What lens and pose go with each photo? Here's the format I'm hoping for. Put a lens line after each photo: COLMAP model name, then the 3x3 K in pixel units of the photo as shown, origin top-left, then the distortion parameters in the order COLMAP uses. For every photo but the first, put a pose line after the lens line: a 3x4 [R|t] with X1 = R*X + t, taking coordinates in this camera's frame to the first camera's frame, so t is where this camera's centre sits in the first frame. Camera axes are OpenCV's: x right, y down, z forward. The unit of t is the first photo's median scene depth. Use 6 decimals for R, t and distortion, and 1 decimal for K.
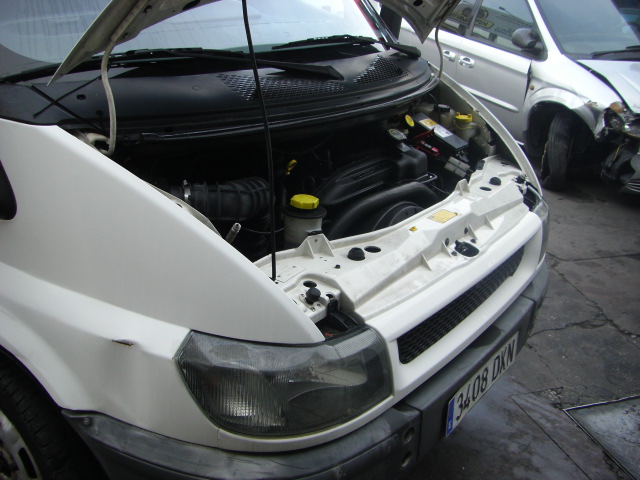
lens RADIAL K [[725.9, 0, 307.5], [0, 725.9, 237.6], [0, 0, 1]] dist [-0.171413, 0.109246]
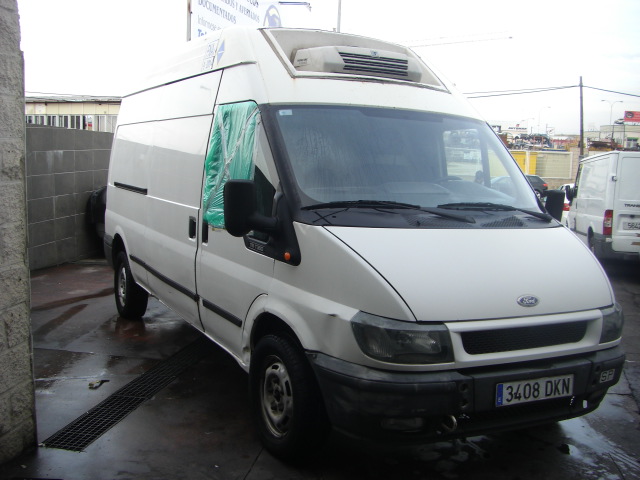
lens RADIAL K [[725.9, 0, 307.5], [0, 725.9, 237.6], [0, 0, 1]] dist [-0.171413, 0.109246]
pose [[0.887991, 0.027561, -0.459035, 0.618029], [-0.158954, 0.955070, -0.250148, 0.421340], [0.431516, 0.295095, 0.852474, -0.926995]]
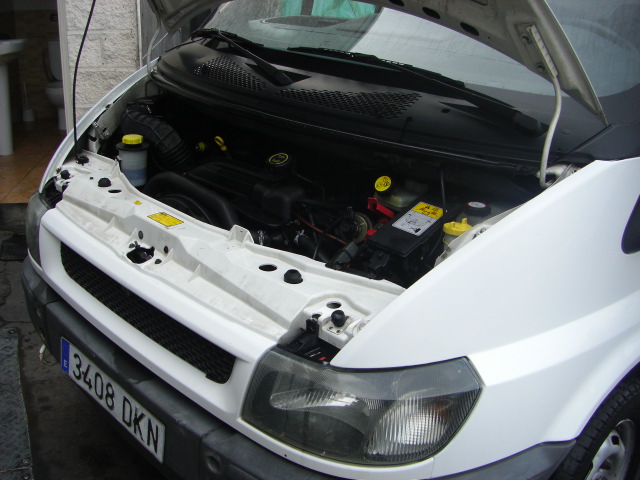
lens RADIAL K [[725.9, 0, 307.5], [0, 725.9, 237.6], [0, 0, 1]] dist [-0.171413, 0.109246]
pose [[-0.184452, 0.281976, -0.941524, 1.170472], [-0.421731, 0.842581, 0.334964, -0.451375], [0.887762, 0.458854, -0.036498, 1.354200]]
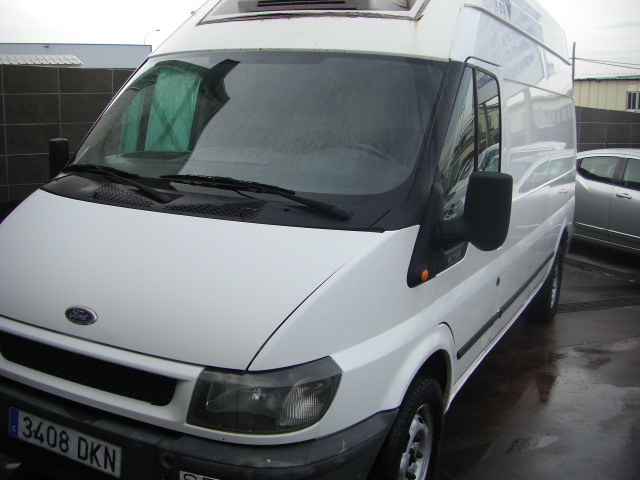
lens RADIAL K [[725.9, 0, 307.5], [0, 725.9, 237.6], [0, 0, 1]] dist [-0.171413, 0.109246]
pose [[0.151185, 0.124238, -0.980667, 1.661138], [-0.391588, 0.918436, 0.055985, -0.398933], [0.907635, 0.375553, 0.187504, 1.185682]]
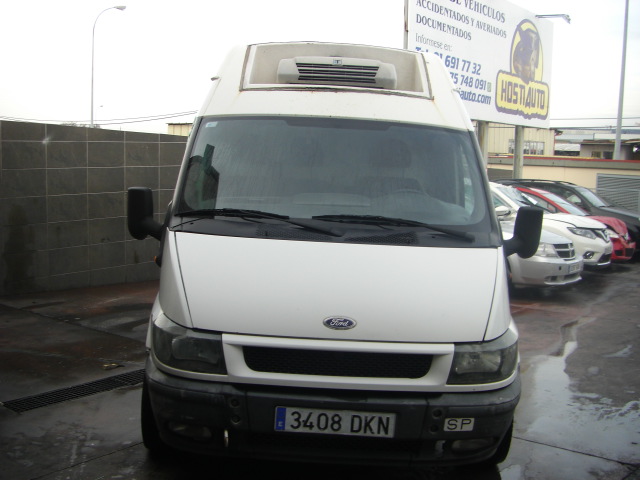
lens RADIAL K [[725.9, 0, 307.5], [0, 725.9, 237.6], [0, 0, 1]] dist [-0.171413, 0.109246]
pose [[0.588674, 0.049612, -0.806847, 1.671999], [-0.308421, 0.936396, -0.167446, 0.120689], [0.747221, 0.347420, 0.566533, -0.070791]]
